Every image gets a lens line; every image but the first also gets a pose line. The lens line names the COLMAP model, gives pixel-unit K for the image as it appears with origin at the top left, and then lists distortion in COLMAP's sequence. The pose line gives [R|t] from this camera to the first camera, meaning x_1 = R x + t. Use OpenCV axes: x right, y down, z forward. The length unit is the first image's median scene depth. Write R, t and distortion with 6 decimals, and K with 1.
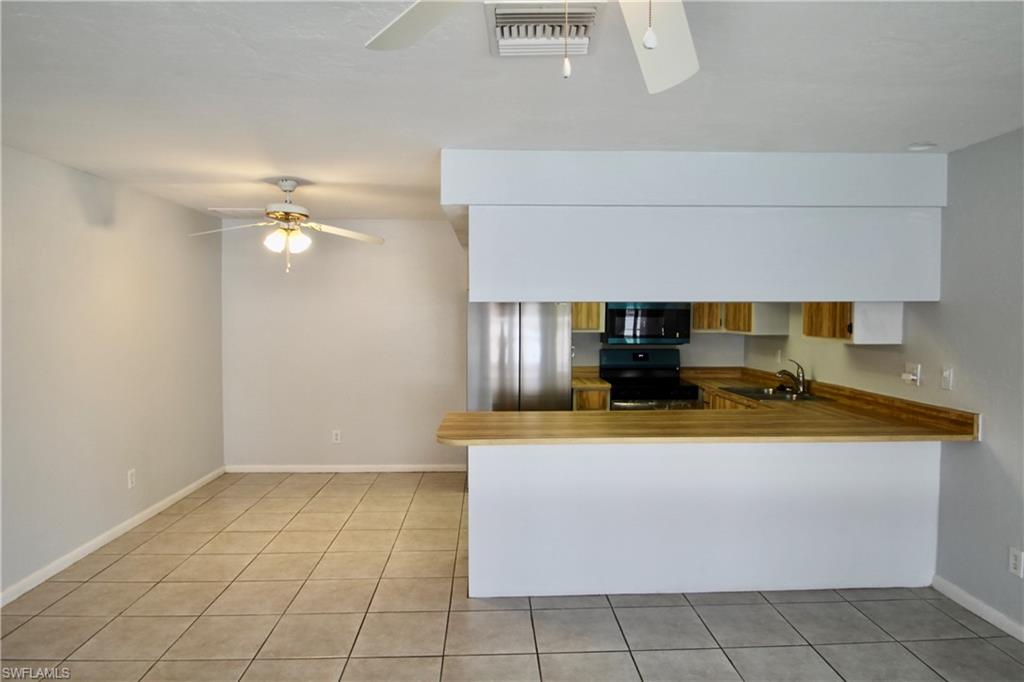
lens RADIAL K [[633.2, 0, 514.1], [0, 633.2, 340.7], [0, 0, 1]] dist [-0.023277, -0.002797]
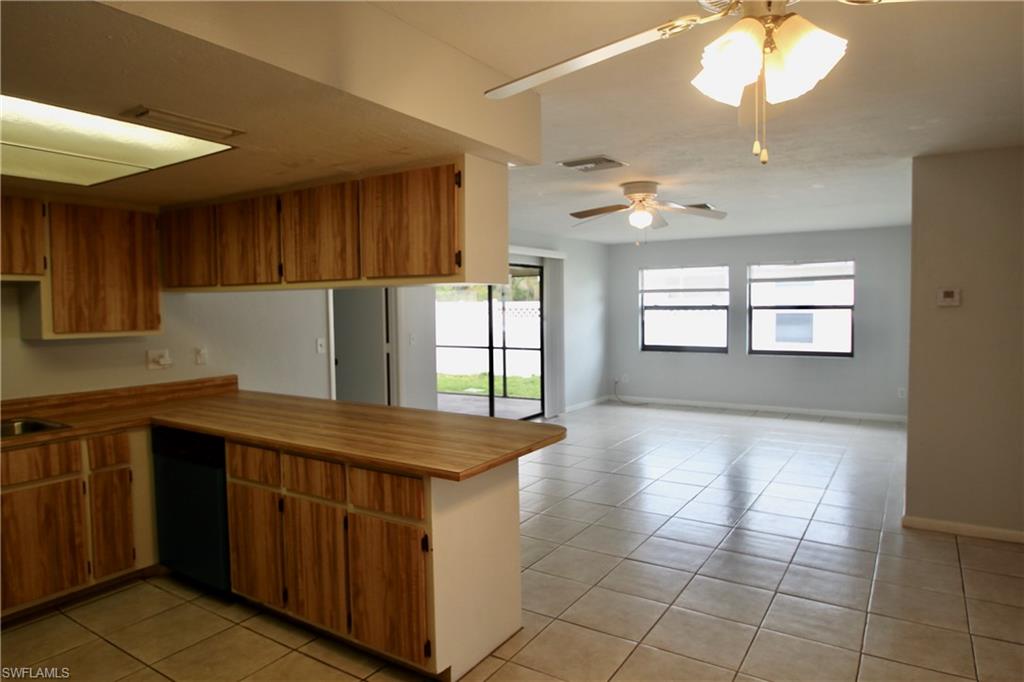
lens RADIAL K [[633.2, 0, 511.8], [0, 633.2, 338.5], [0, 0, 1]] dist [-0.023277, -0.002797]
pose [[-0.817809, -0.022697, 0.575042, -0.340041], [0.036050, 0.995239, 0.090553, -0.040780], [-0.574360, 0.094785, -0.813097, 1.036940]]
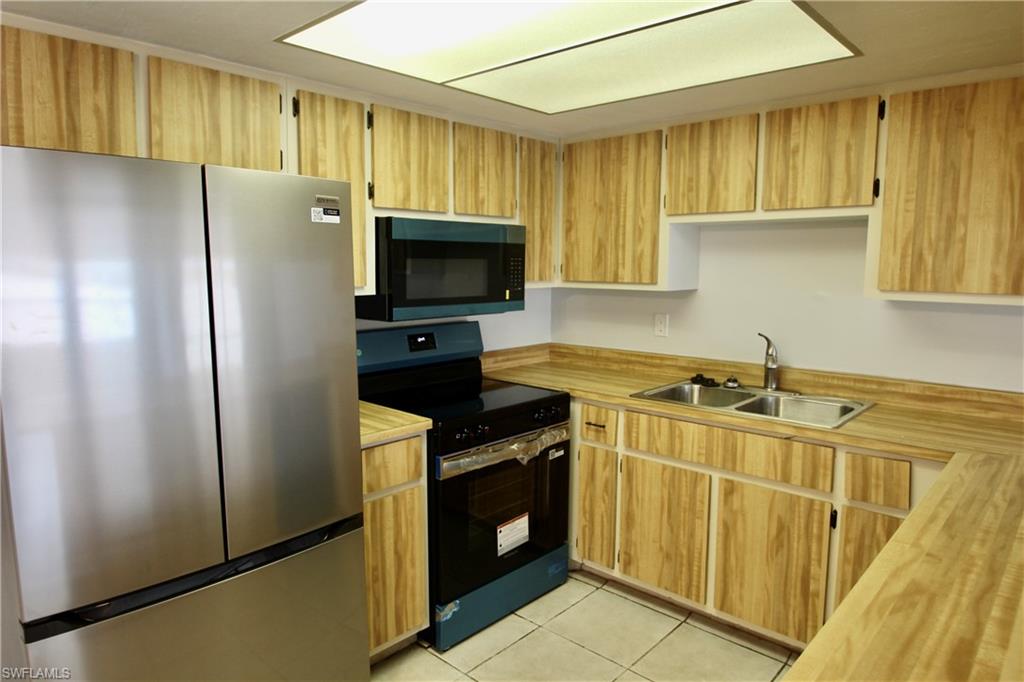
lens RADIAL K [[633.2, 0, 514.9], [0, 633.2, 334.4], [0, 0, 1]] dist [-0.023277, -0.002797]
pose [[0.706732, -0.080546, 0.702882, -0.098771], [0.030676, 0.996052, 0.083297, -0.020476], [-0.706816, -0.037307, 0.706413, 0.674472]]
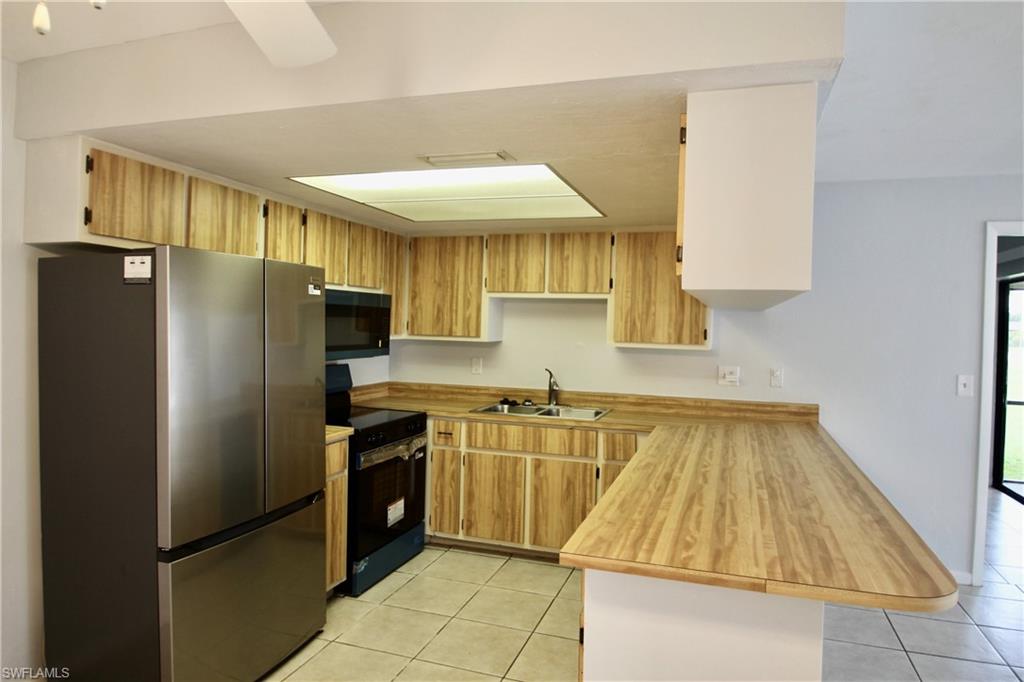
lens RADIAL K [[633.2, 0, 516.6], [0, 633.2, 335.7], [0, 0, 1]] dist [-0.023277, -0.002797]
pose [[0.355521, -0.013830, 0.934566, -0.360259], [0.017628, 0.999812, 0.008089, -0.021961], [-0.934502, 0.013599, 0.355698, 0.643486]]
